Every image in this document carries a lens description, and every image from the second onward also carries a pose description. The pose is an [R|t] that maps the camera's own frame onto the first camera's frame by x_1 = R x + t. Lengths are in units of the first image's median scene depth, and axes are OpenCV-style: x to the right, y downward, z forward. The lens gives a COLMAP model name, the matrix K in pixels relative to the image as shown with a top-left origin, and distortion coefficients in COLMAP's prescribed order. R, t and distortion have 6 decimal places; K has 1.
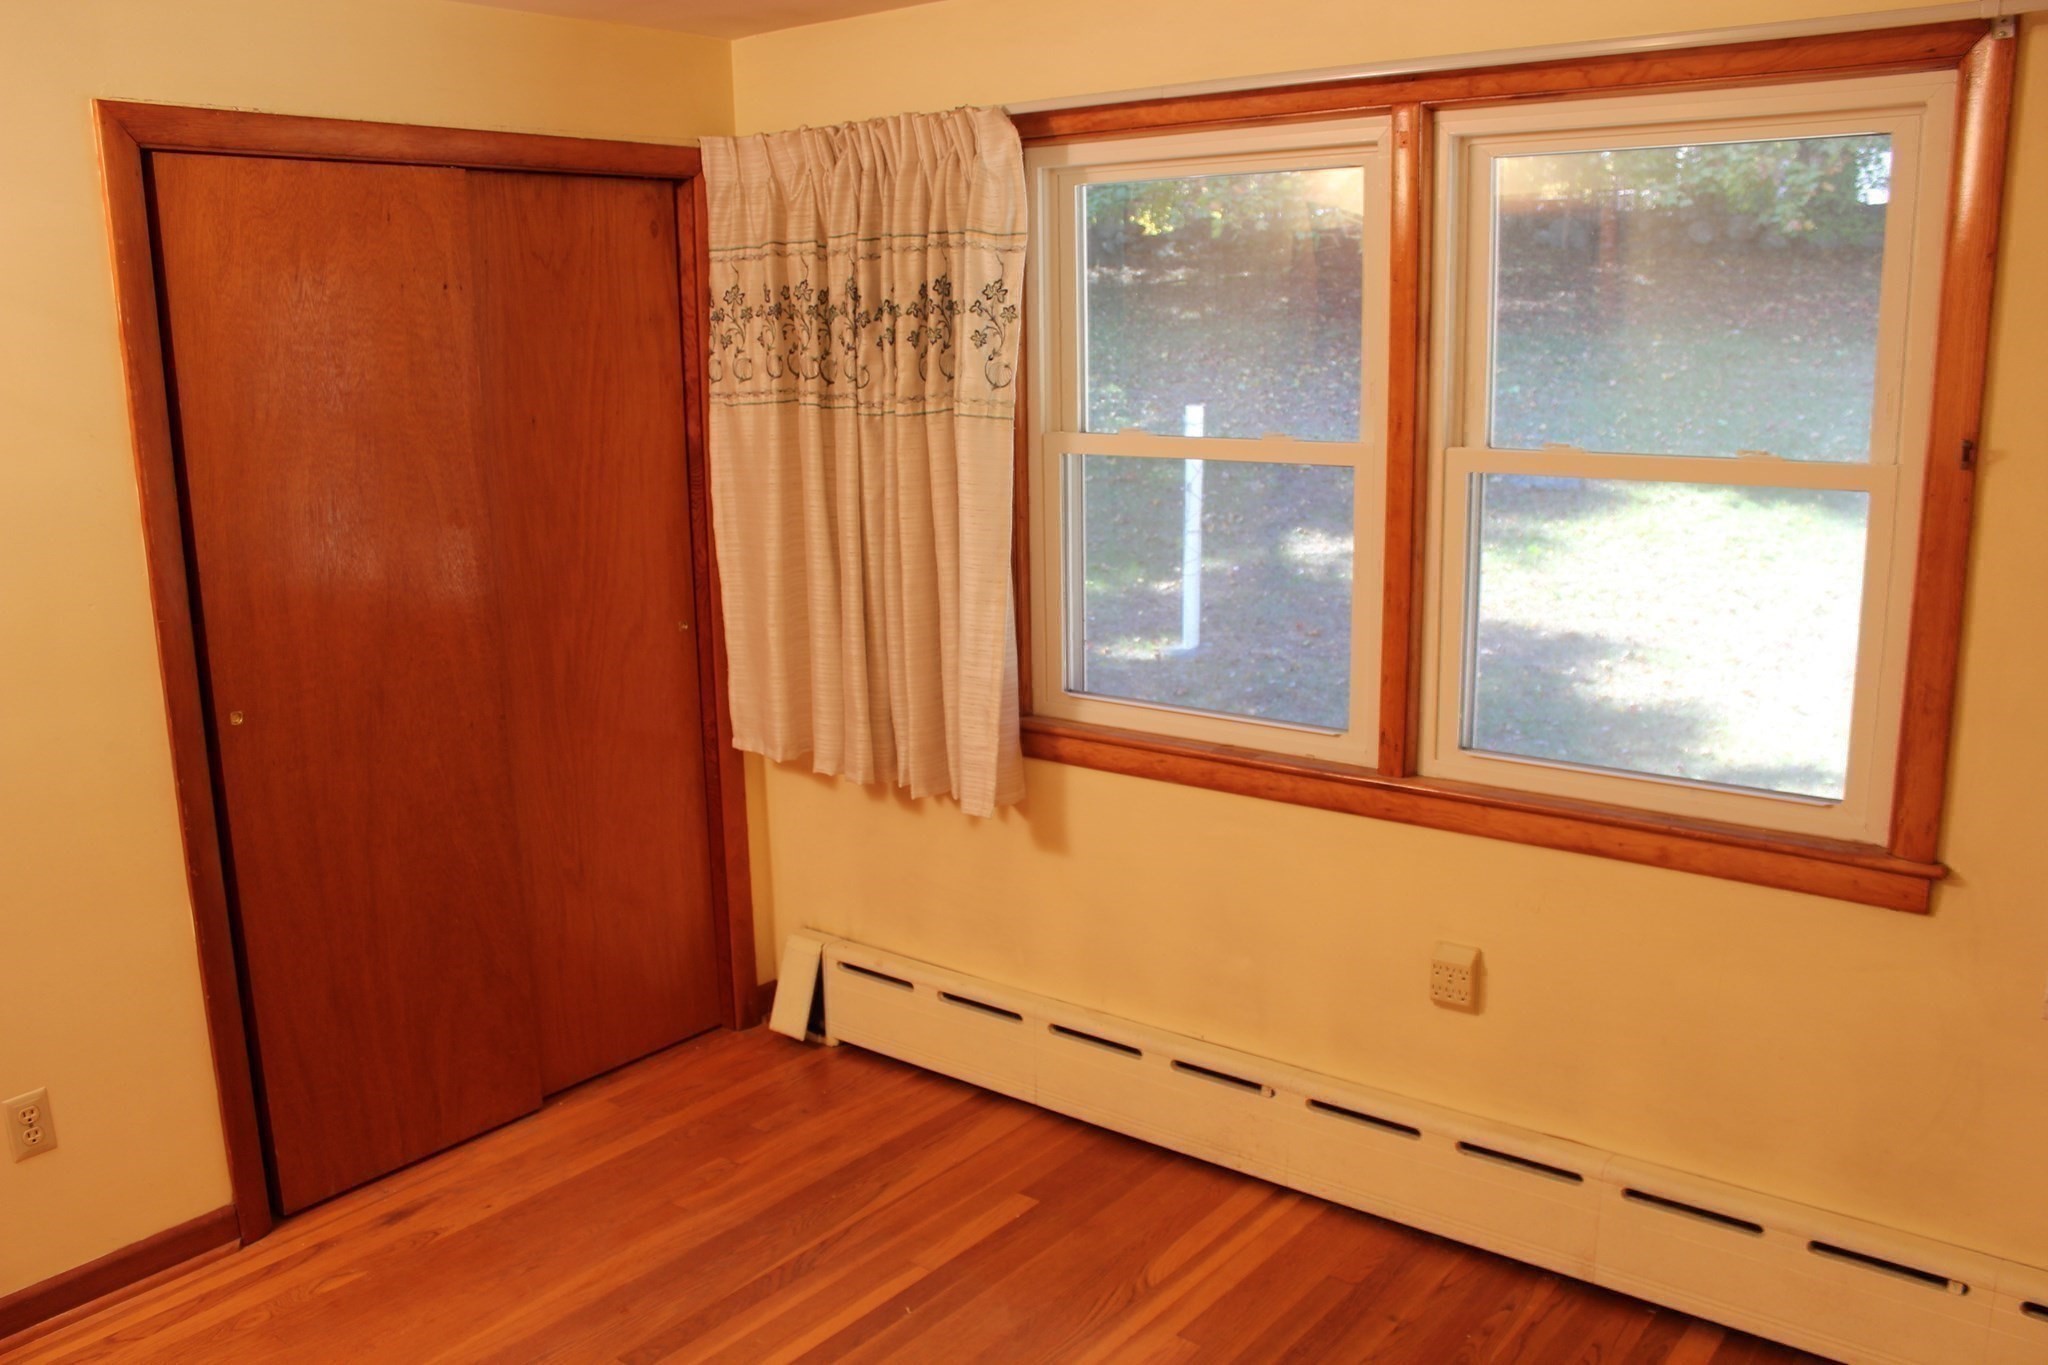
lens RADIAL K [[1669.3, 0, 1023.2], [0, 1669.3, 718.9], [0, 0, 1]] dist [-0.157576, 0.152874]
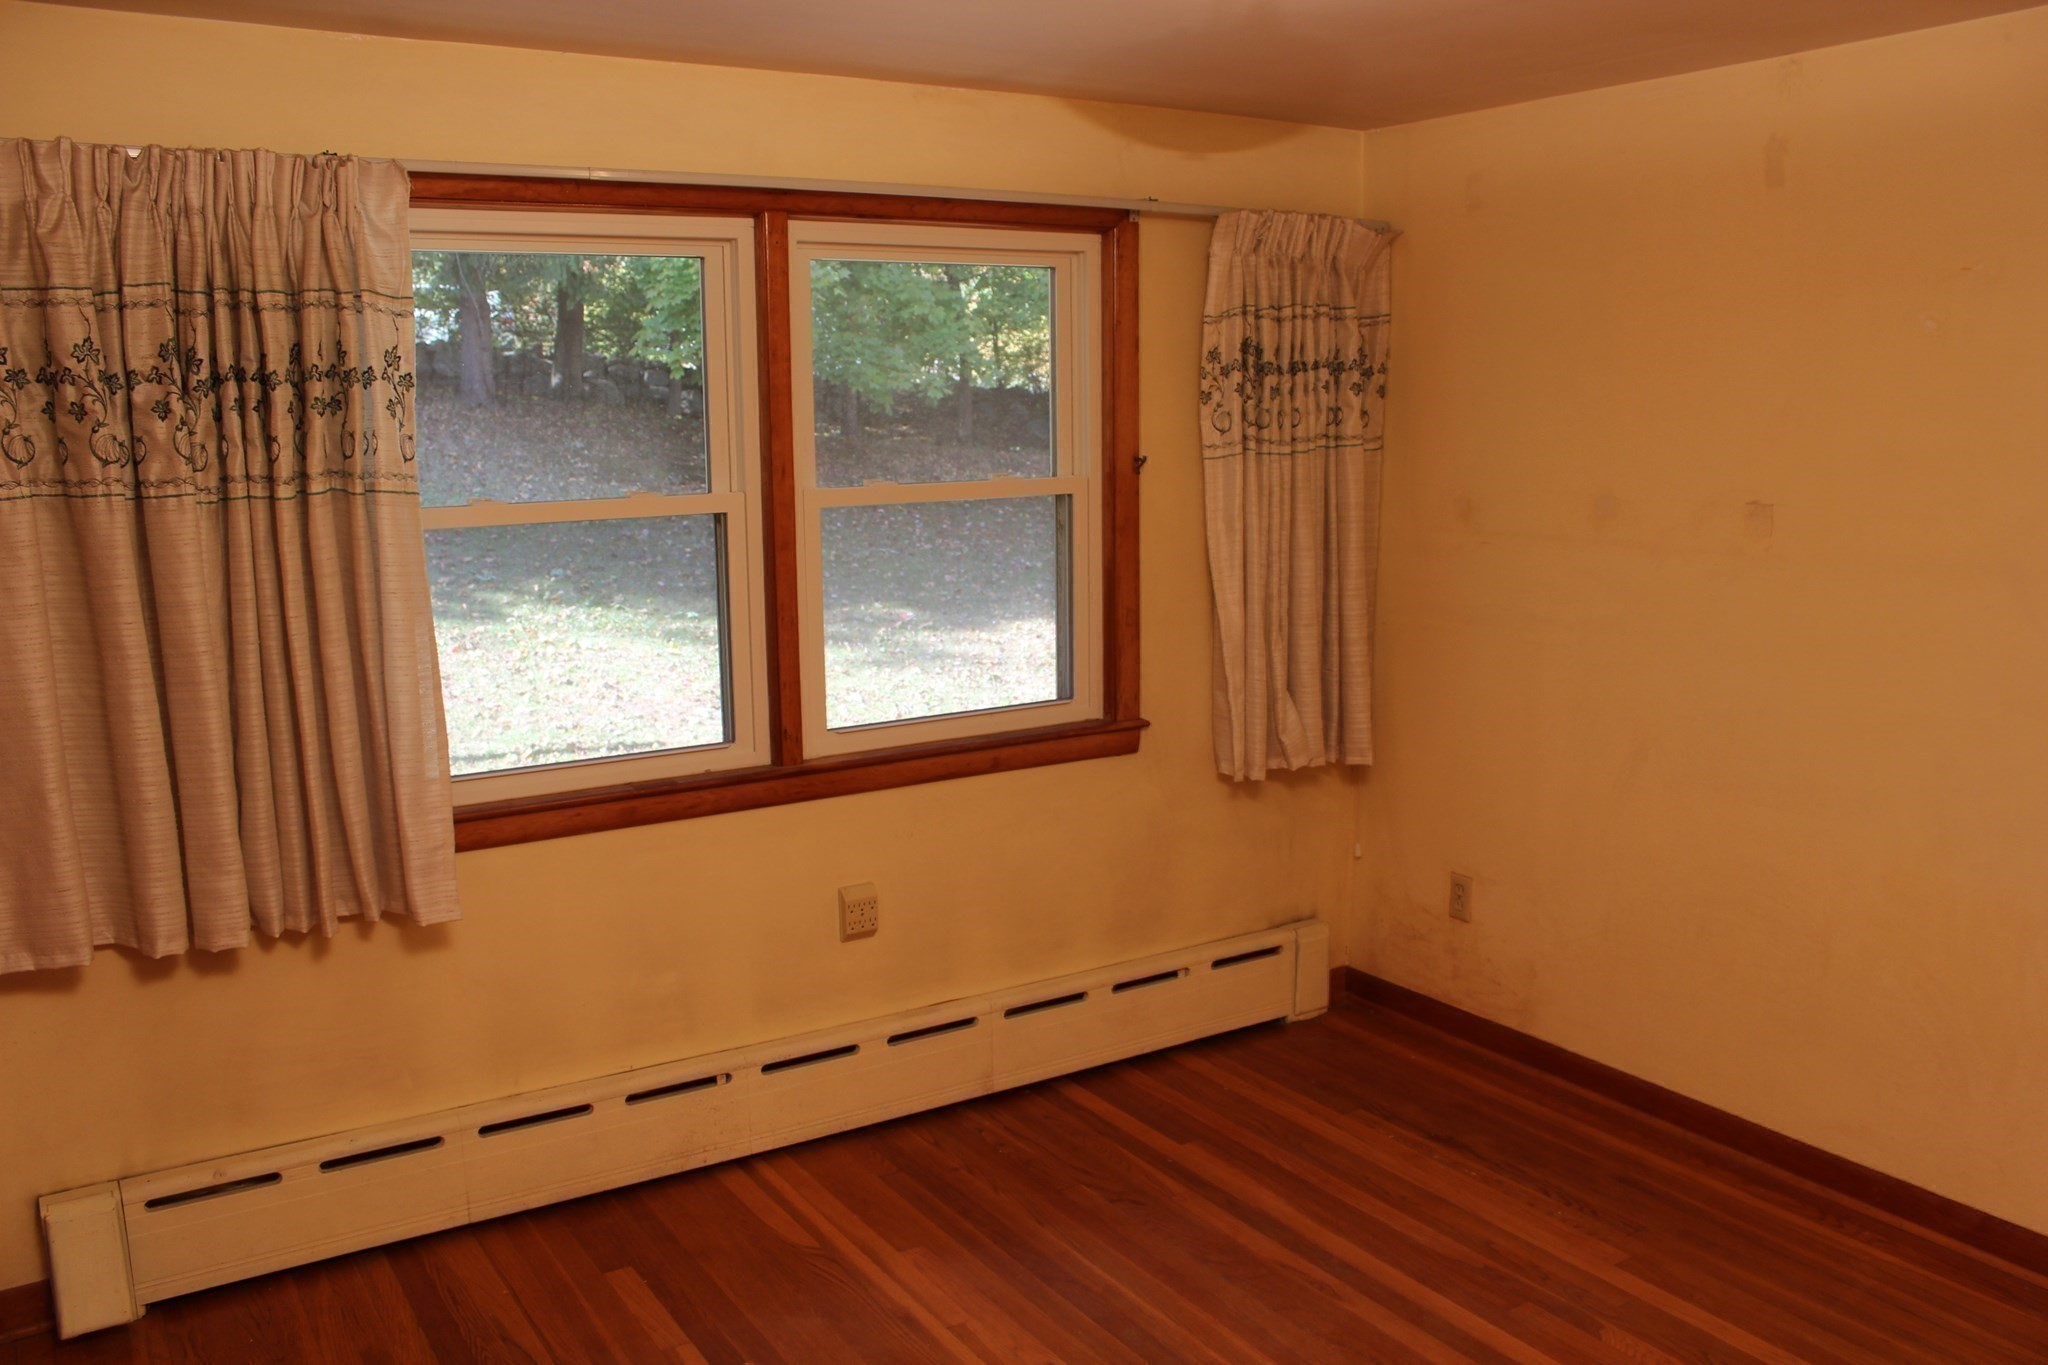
lens RADIAL K [[1699.3, 0, 1032.6], [0, 1699.3, 708.5], [0, 0, 1]] dist [-0.164306, 0.143841]
pose [[0.340875, -0.160879, 0.926241, -0.789938], [0.217023, 0.972103, 0.088977, -0.071223], [-0.914716, 0.170685, 0.366280, 0.361773]]
